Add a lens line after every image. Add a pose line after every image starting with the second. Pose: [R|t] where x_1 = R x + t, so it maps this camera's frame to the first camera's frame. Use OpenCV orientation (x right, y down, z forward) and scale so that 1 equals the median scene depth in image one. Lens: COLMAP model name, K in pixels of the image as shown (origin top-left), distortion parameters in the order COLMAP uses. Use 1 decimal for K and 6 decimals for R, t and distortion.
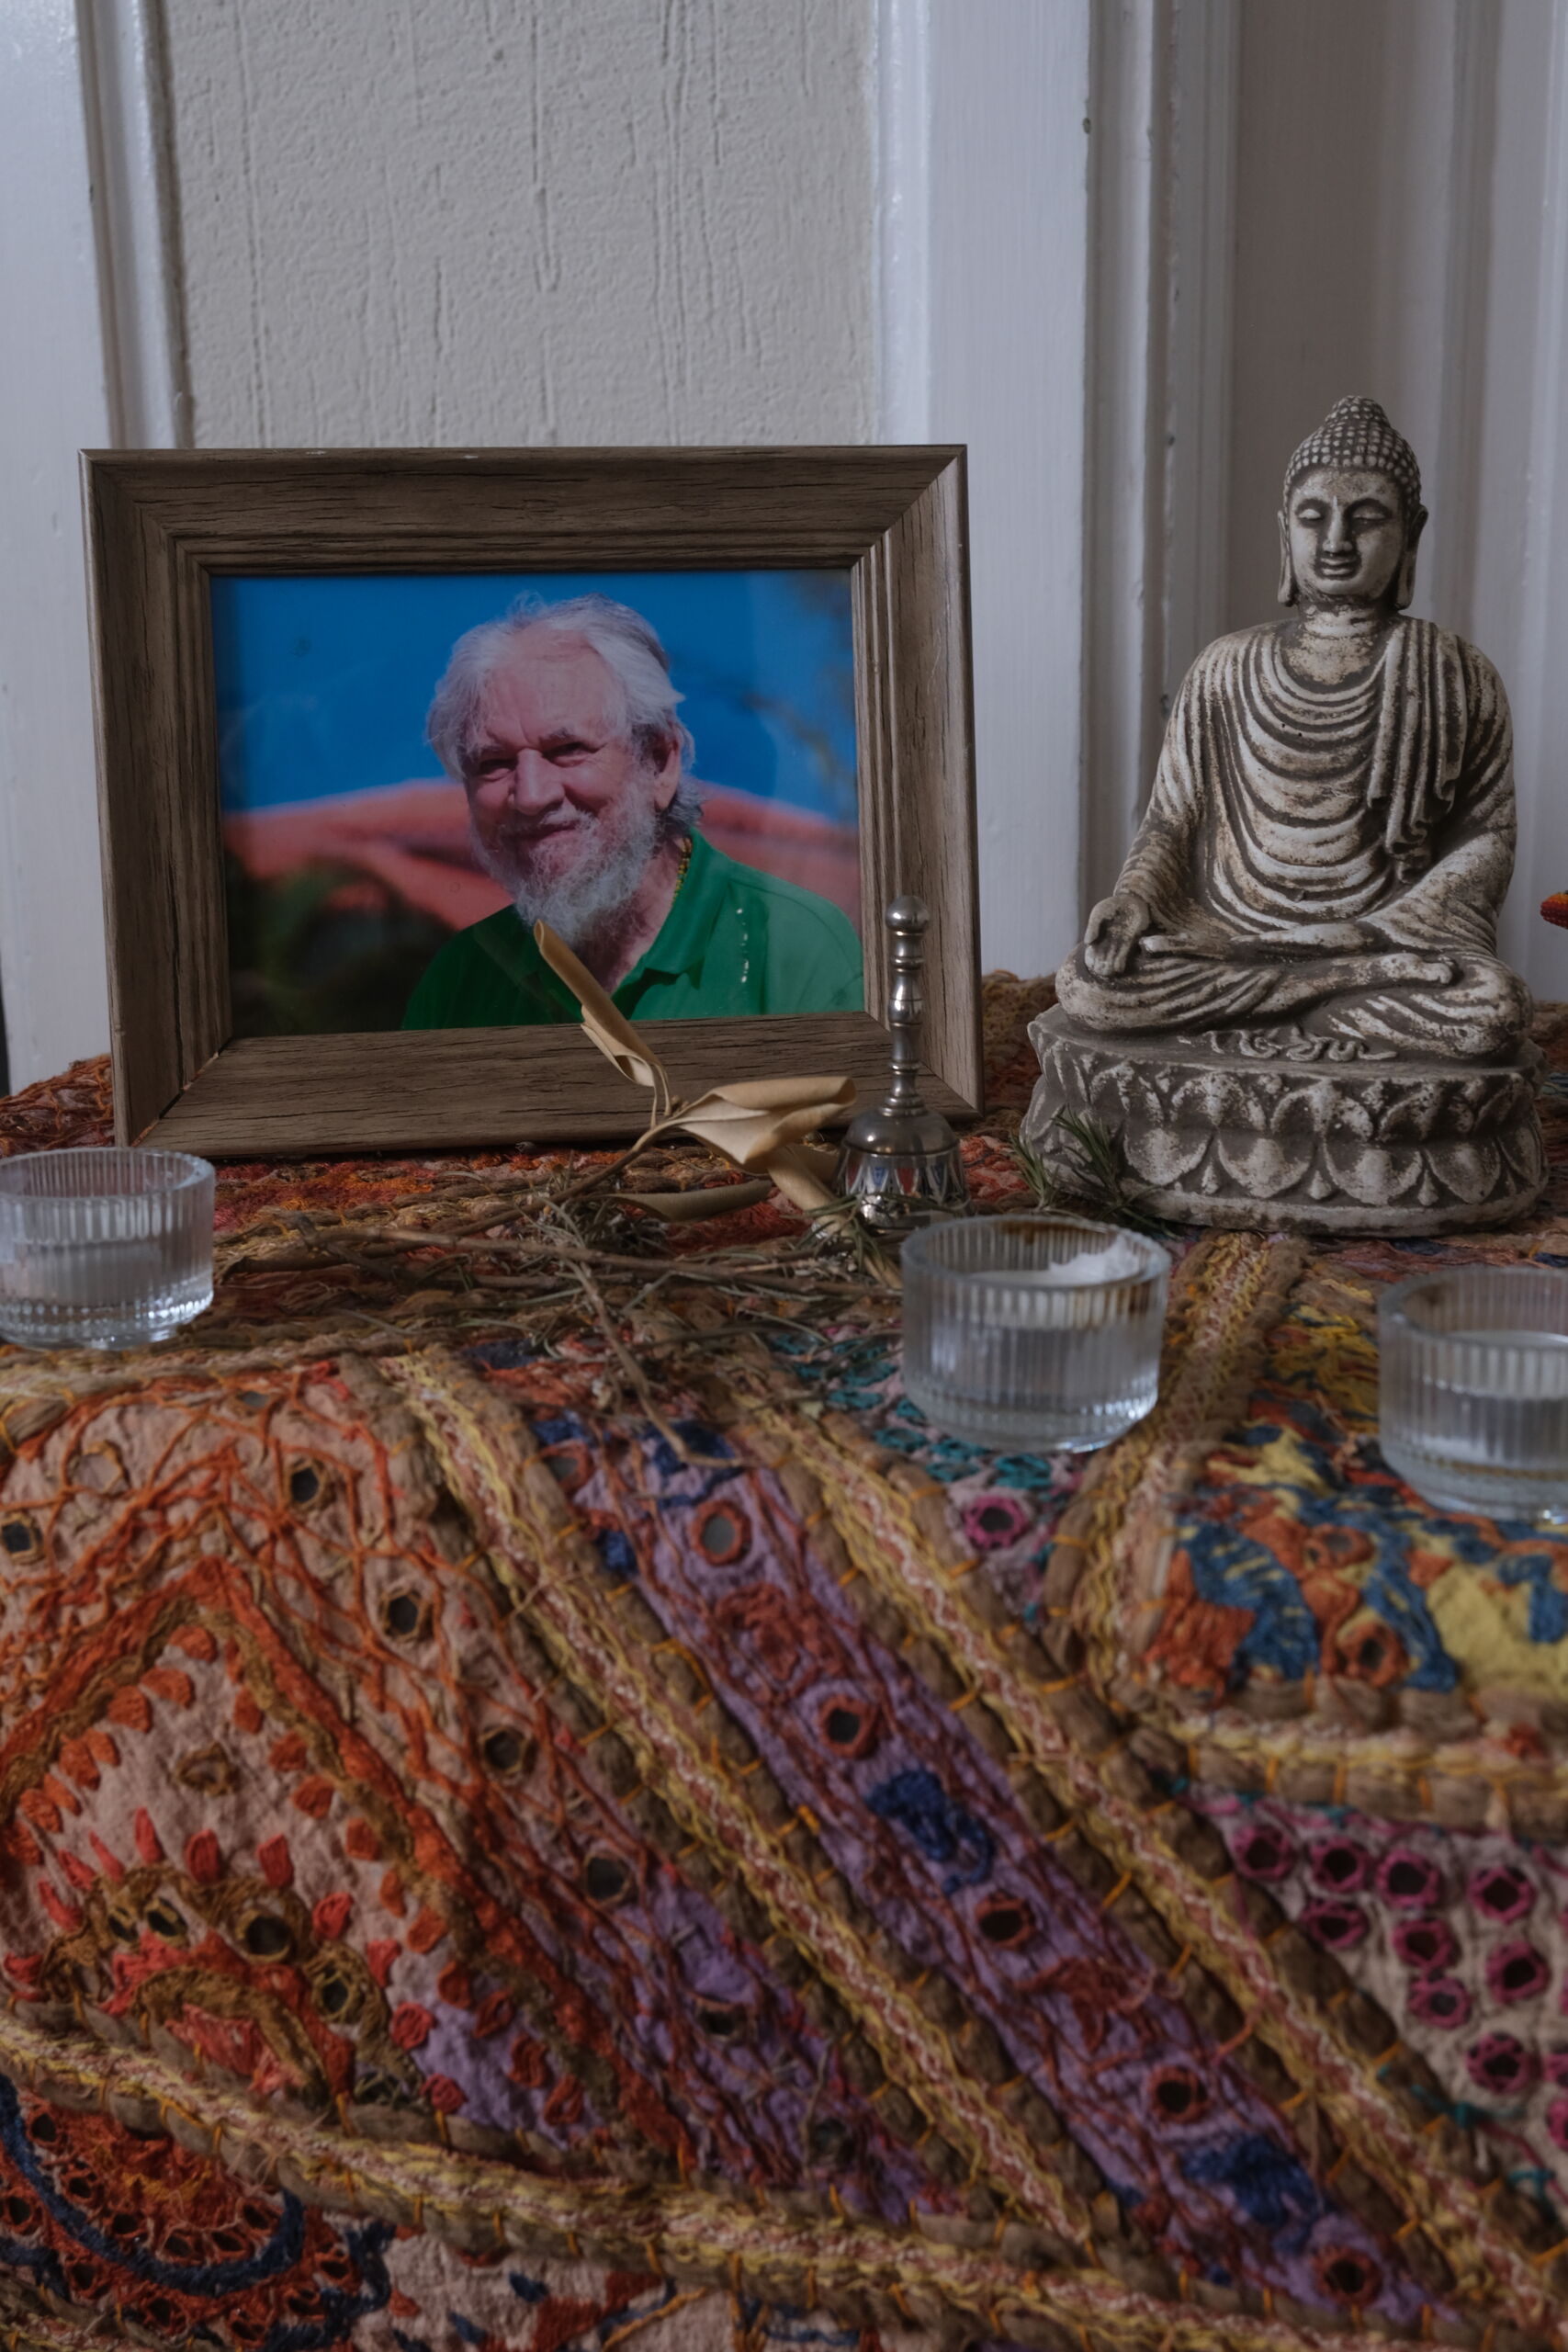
lens RADIAL K [[2709.1, 0, 784.0], [0, 2709.1, 1174.5], [0, 0, 1]] dist [-0.033466, 0.000000]
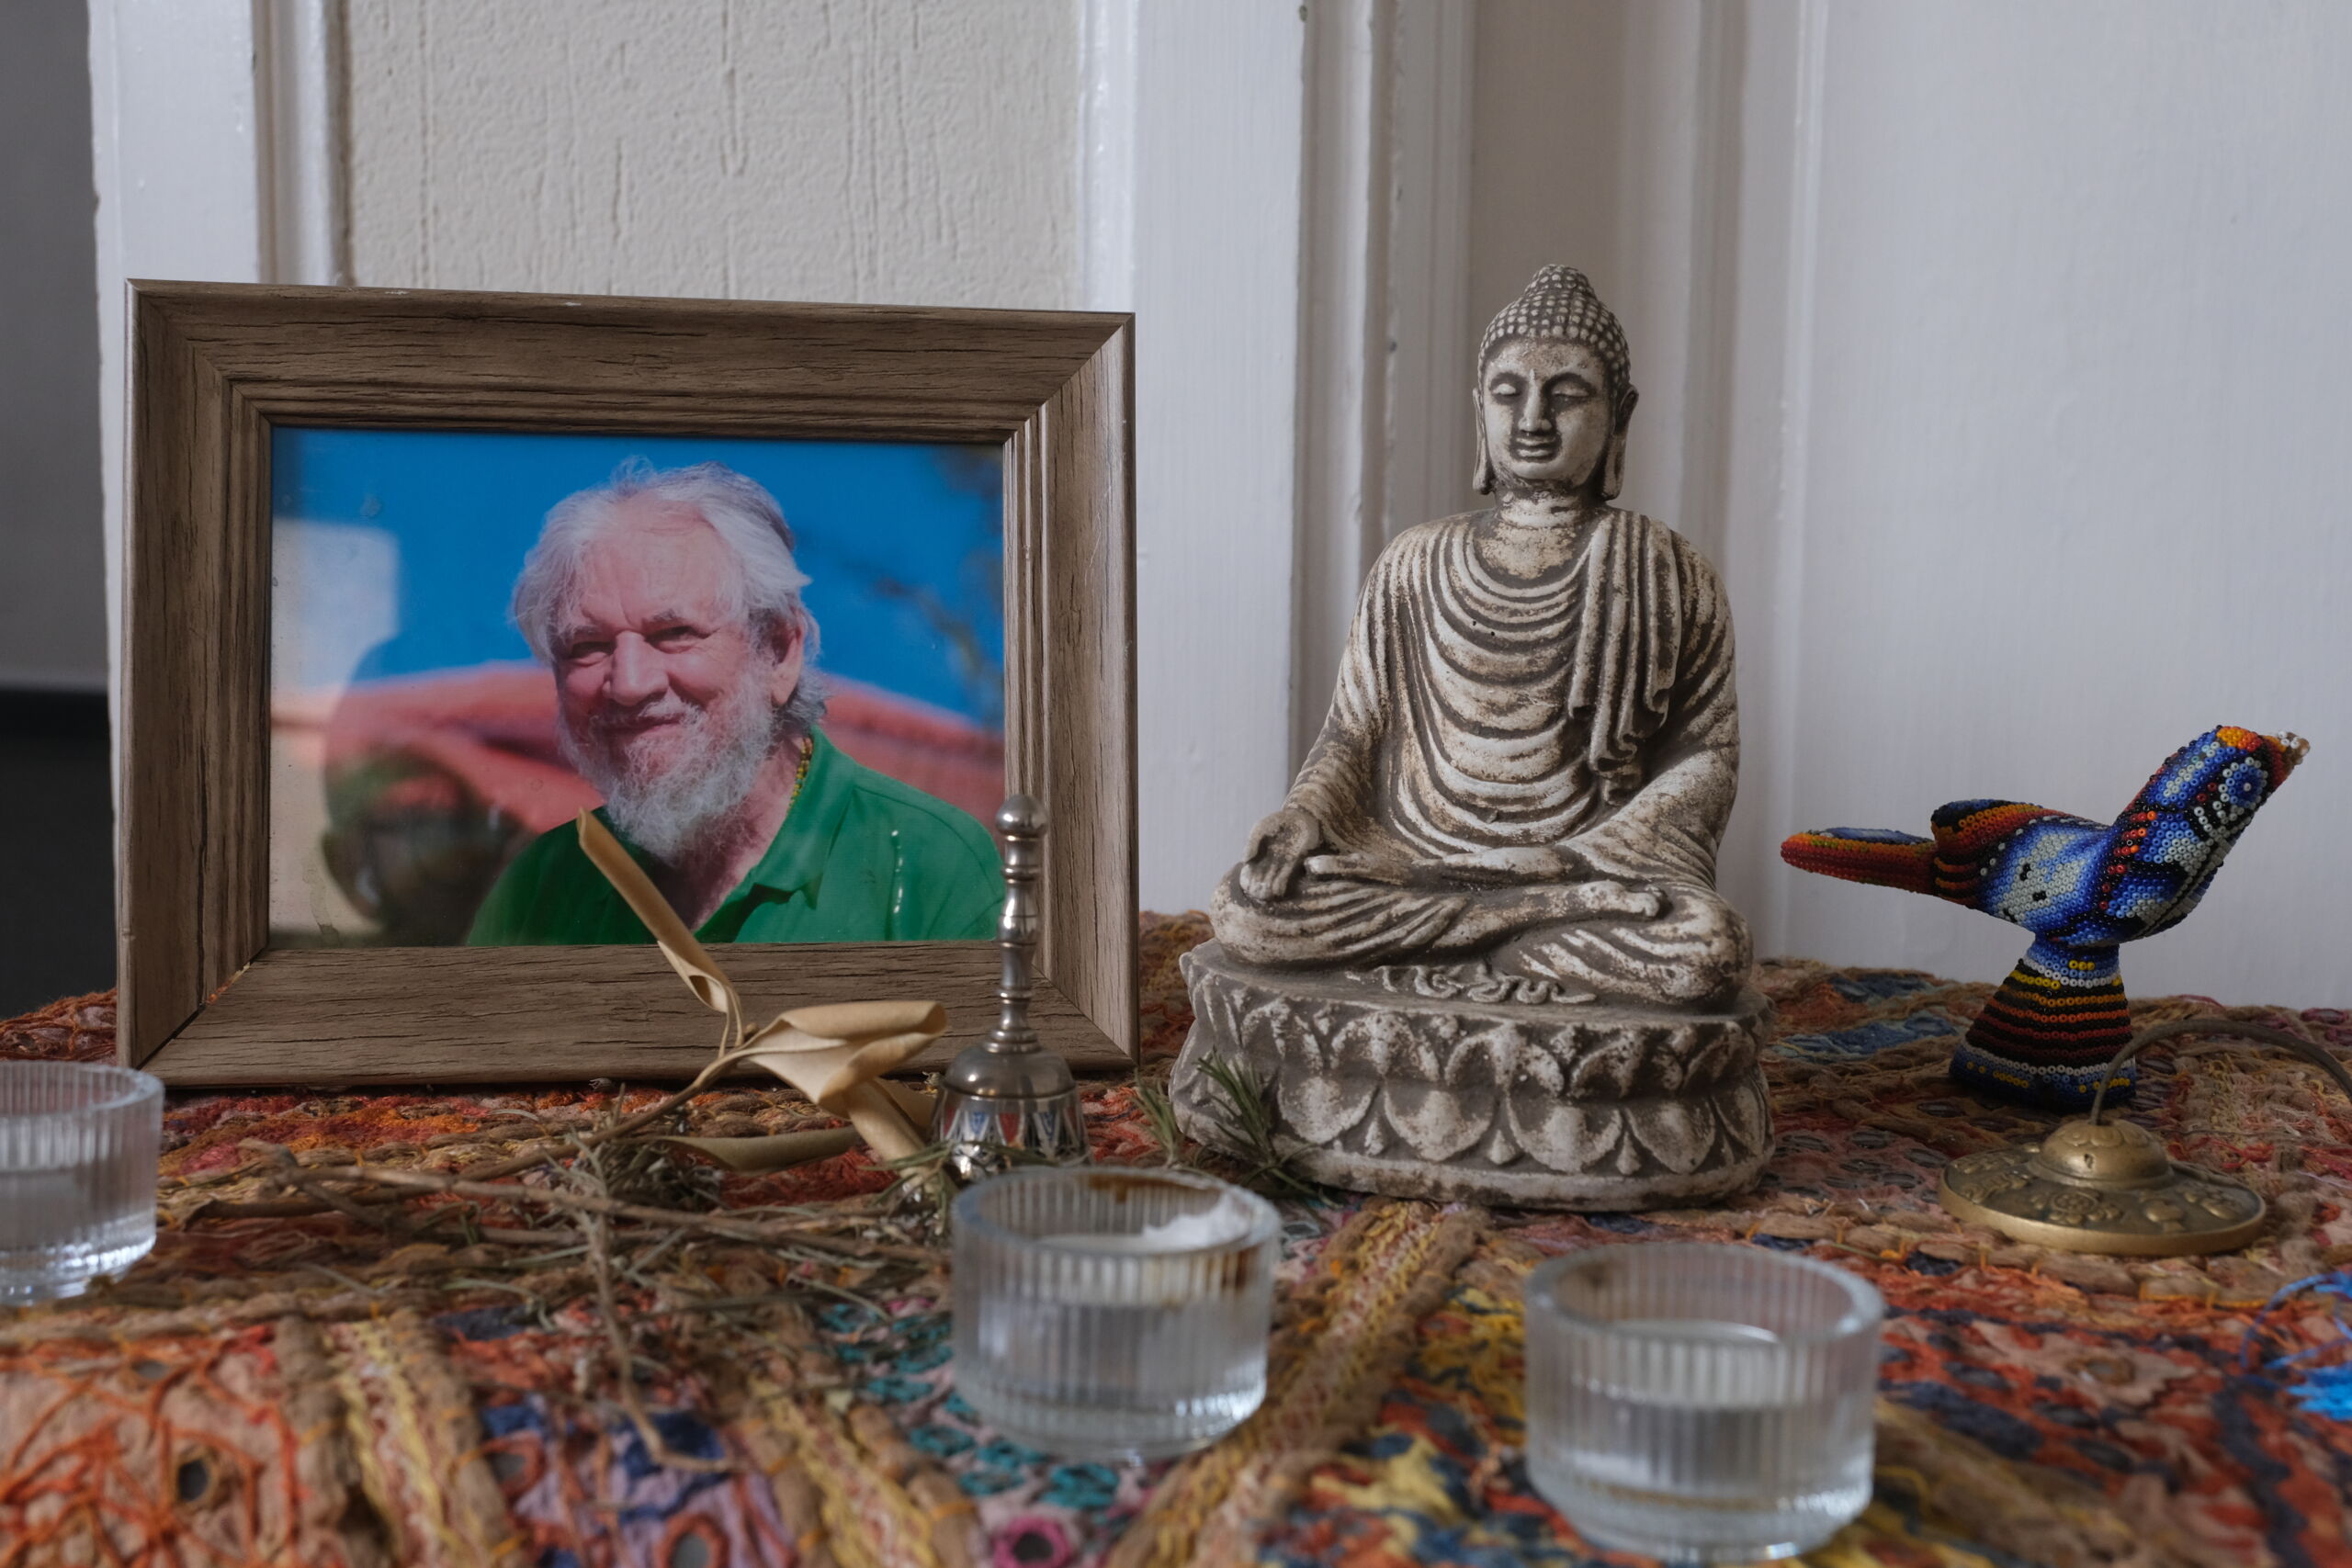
lens RADIAL K [[2709.1, 0, 1175.2], [0, 2709.1, 781.2], [0, 0, 1]] dist [-0.033466, 0.000000]
pose [[0.999393, 0.027745, 0.021086, 0.071074], [-0.024492, 0.989657, -0.141345, 0.012259], [-0.024790, 0.140743, 0.989736, 0.137700]]
